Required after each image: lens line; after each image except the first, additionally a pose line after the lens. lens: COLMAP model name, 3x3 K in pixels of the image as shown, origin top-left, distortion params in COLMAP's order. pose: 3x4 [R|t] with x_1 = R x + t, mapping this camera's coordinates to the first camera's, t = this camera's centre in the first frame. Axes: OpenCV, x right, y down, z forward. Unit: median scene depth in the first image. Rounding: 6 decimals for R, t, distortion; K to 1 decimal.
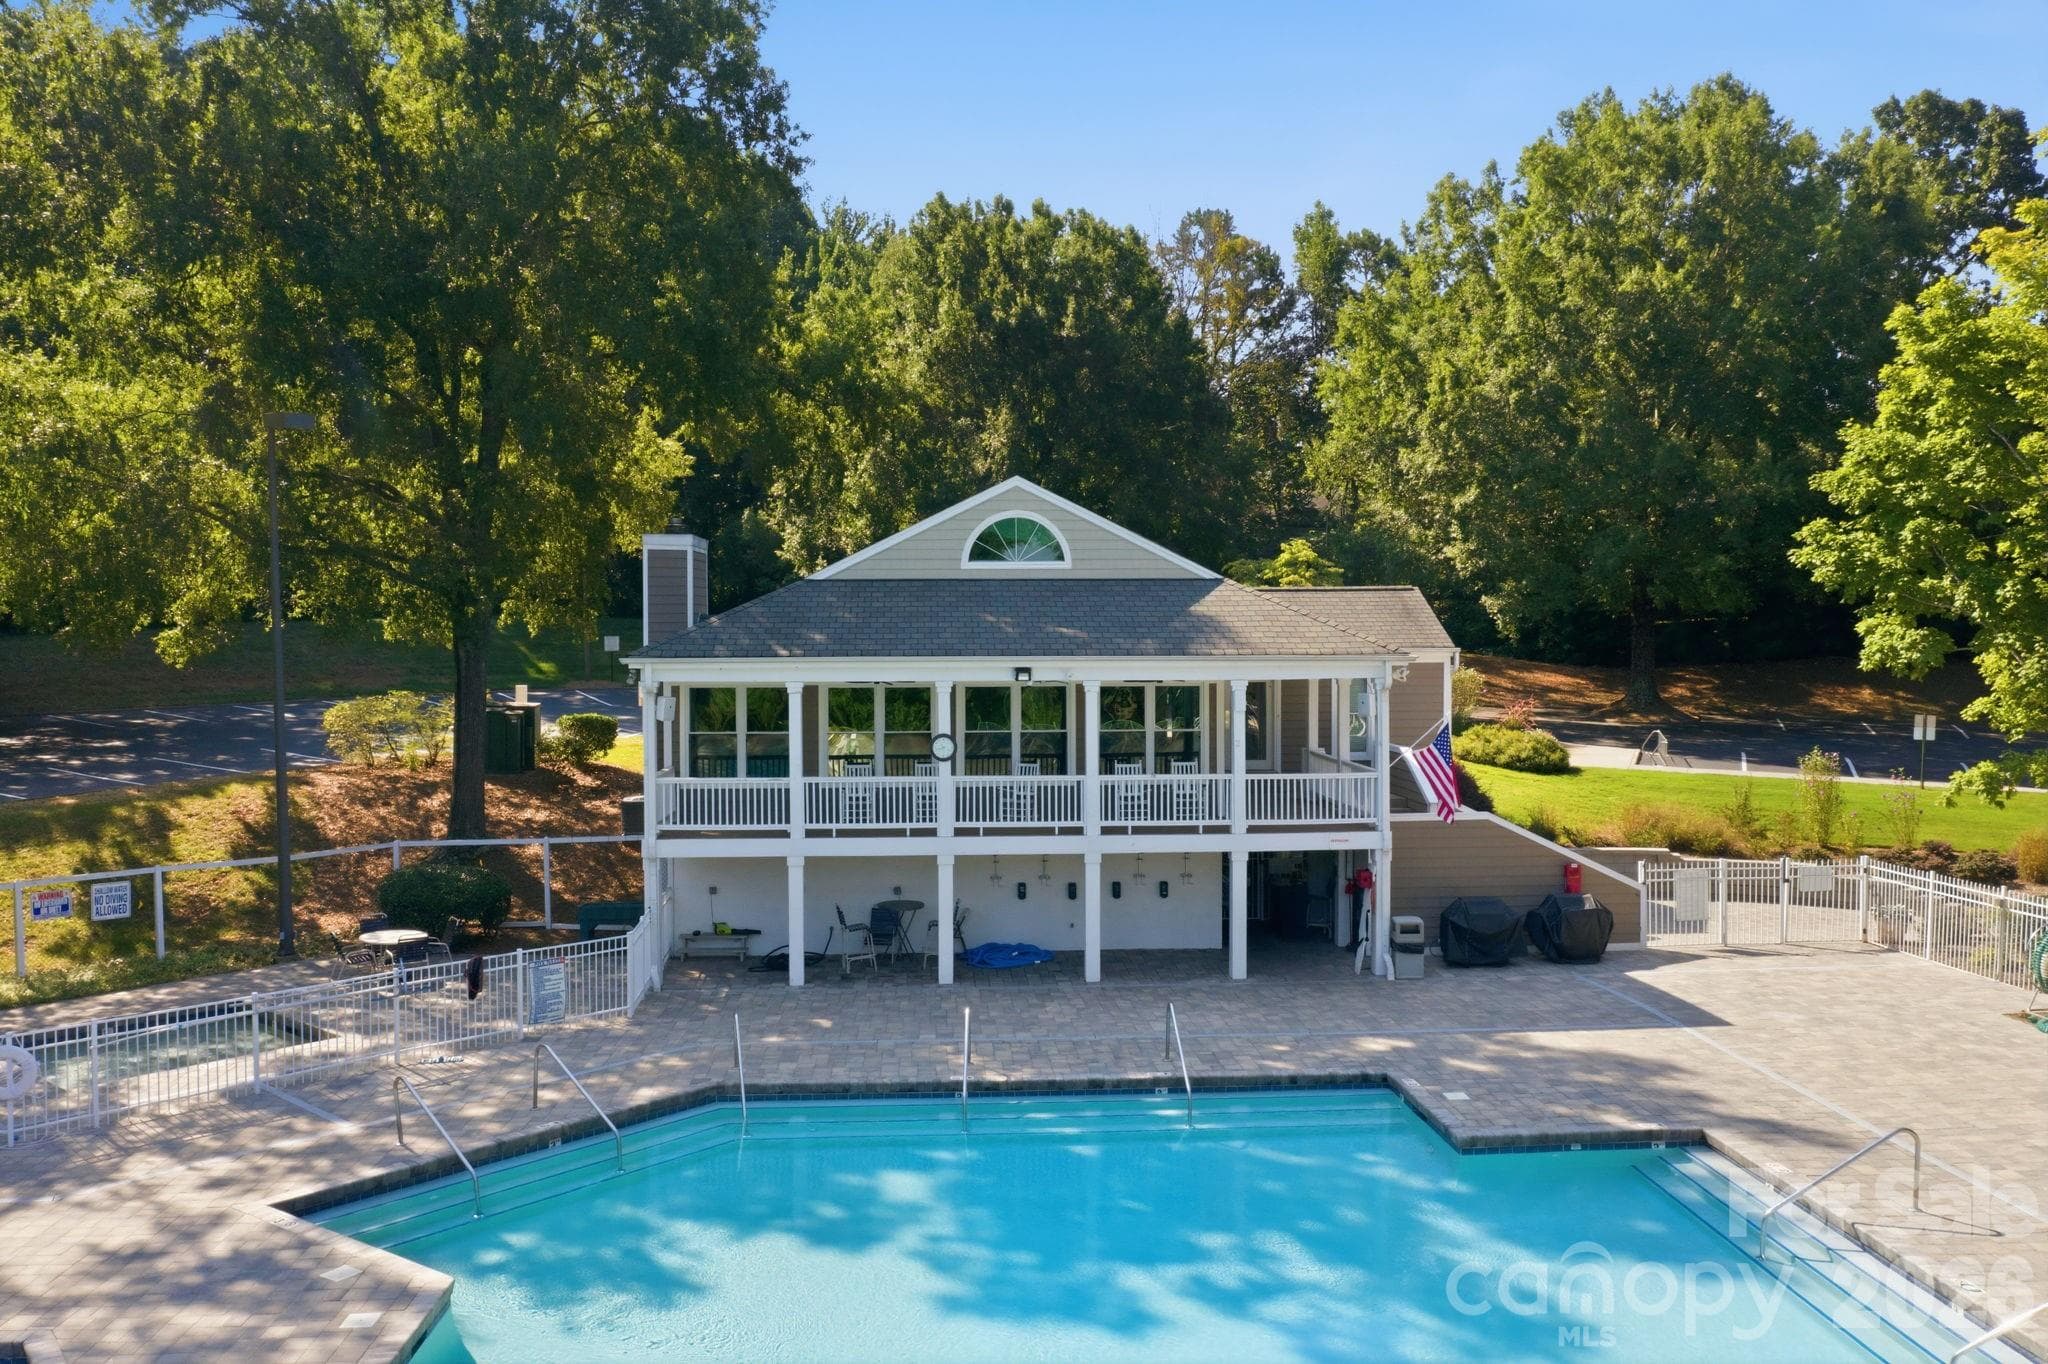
lens RADIAL K [[1627.8, 0, 1024.0], [0, 1627.8, 682.0], [0, 0, 1]] dist [-0.010522, -0.000769]
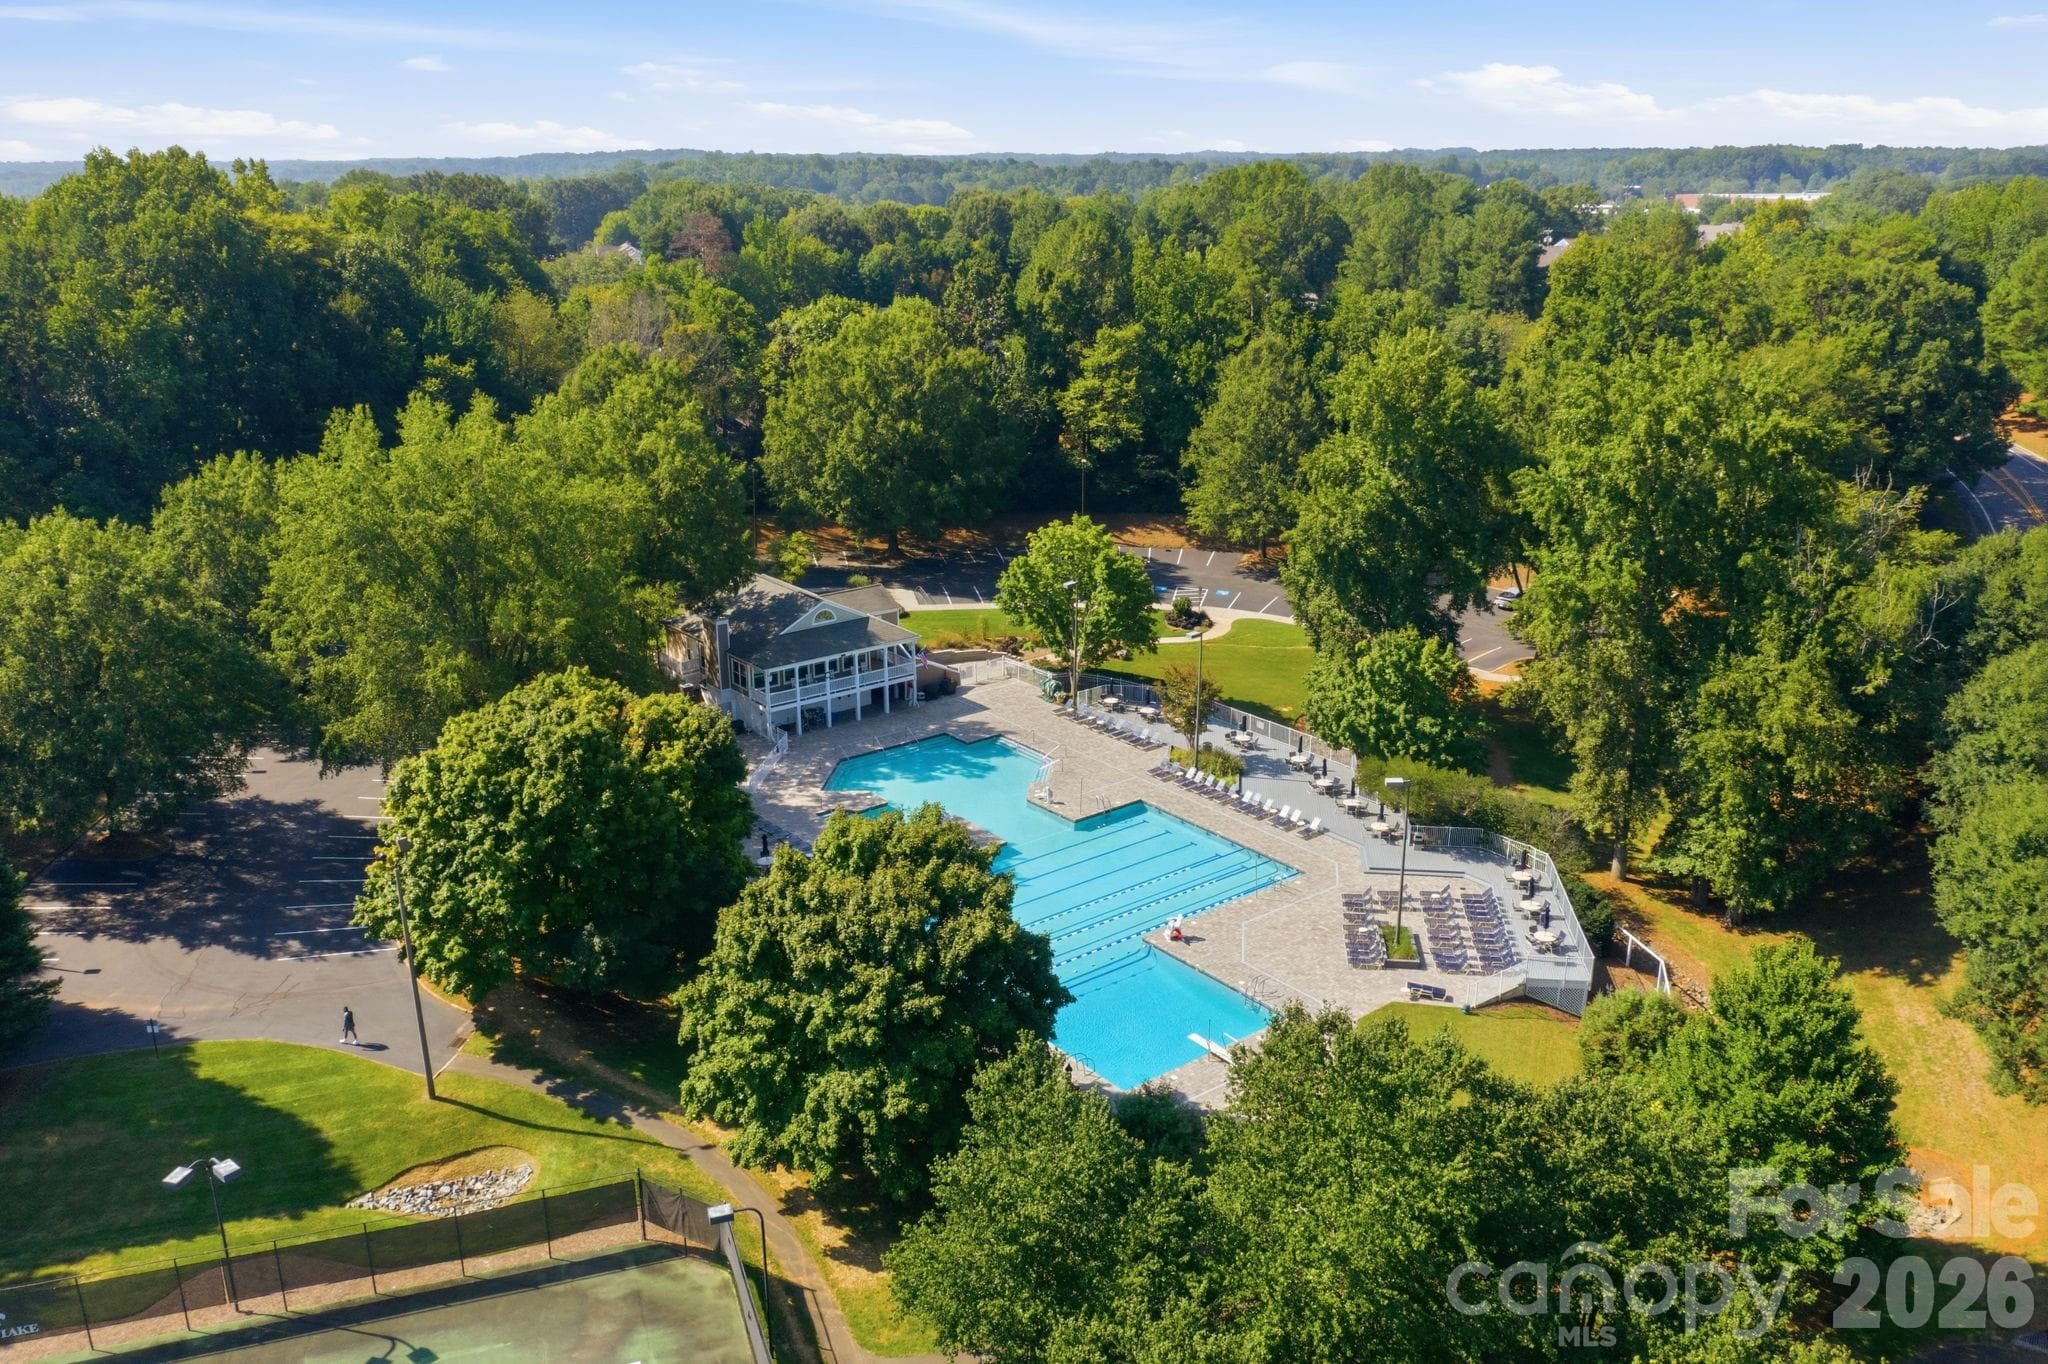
lens RADIAL K [[1627.8, 0, 1024.0], [0, 1627.8, 682.0], [0, 0, 1]] dist [-0.010522, -0.000769]
pose [[0.827922, -0.179525, 0.531335, -2.663839], [0.017060, 0.955008, 0.296090, -1.687164], [-0.560584, -0.236075, 0.793734, -3.801668]]
